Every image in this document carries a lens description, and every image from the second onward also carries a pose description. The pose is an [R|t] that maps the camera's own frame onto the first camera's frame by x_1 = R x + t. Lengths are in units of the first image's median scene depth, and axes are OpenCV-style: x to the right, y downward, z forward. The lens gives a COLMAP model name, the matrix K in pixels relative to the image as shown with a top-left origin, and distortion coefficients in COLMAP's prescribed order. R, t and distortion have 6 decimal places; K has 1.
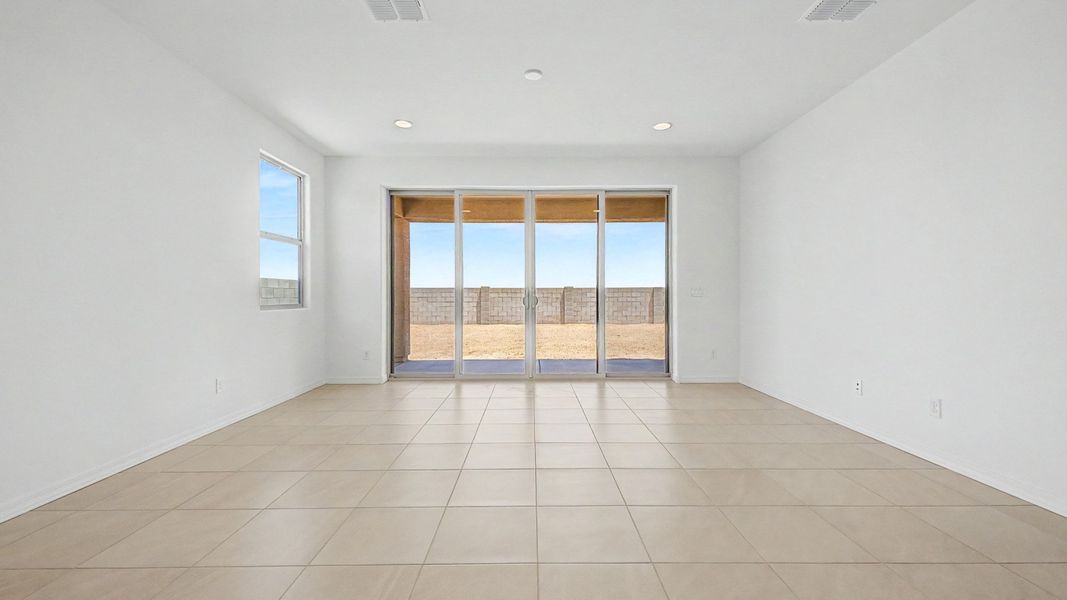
lens RADIAL K [[418.6, 0, 532.9], [0, 418.6, 296.5], [0, 0, 1]] dist [0.001012, -0.000349]
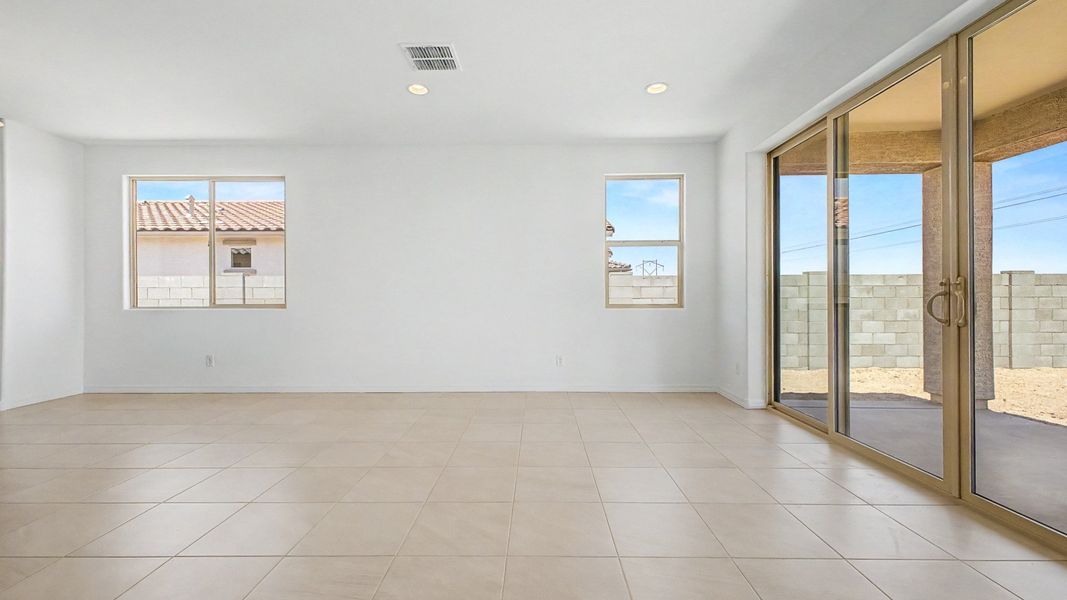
lens RADIAL K [[418.6, 0, 532.9], [0, 418.6, 296.5], [0, 0, 1]] dist [0.001012, -0.000349]
pose [[-0.013714, 0.002150, -0.999904, 0.407540], [0.001169, 0.999997, 0.002134, -0.002133], [0.999905, -0.001140, -0.013717, 0.597420]]
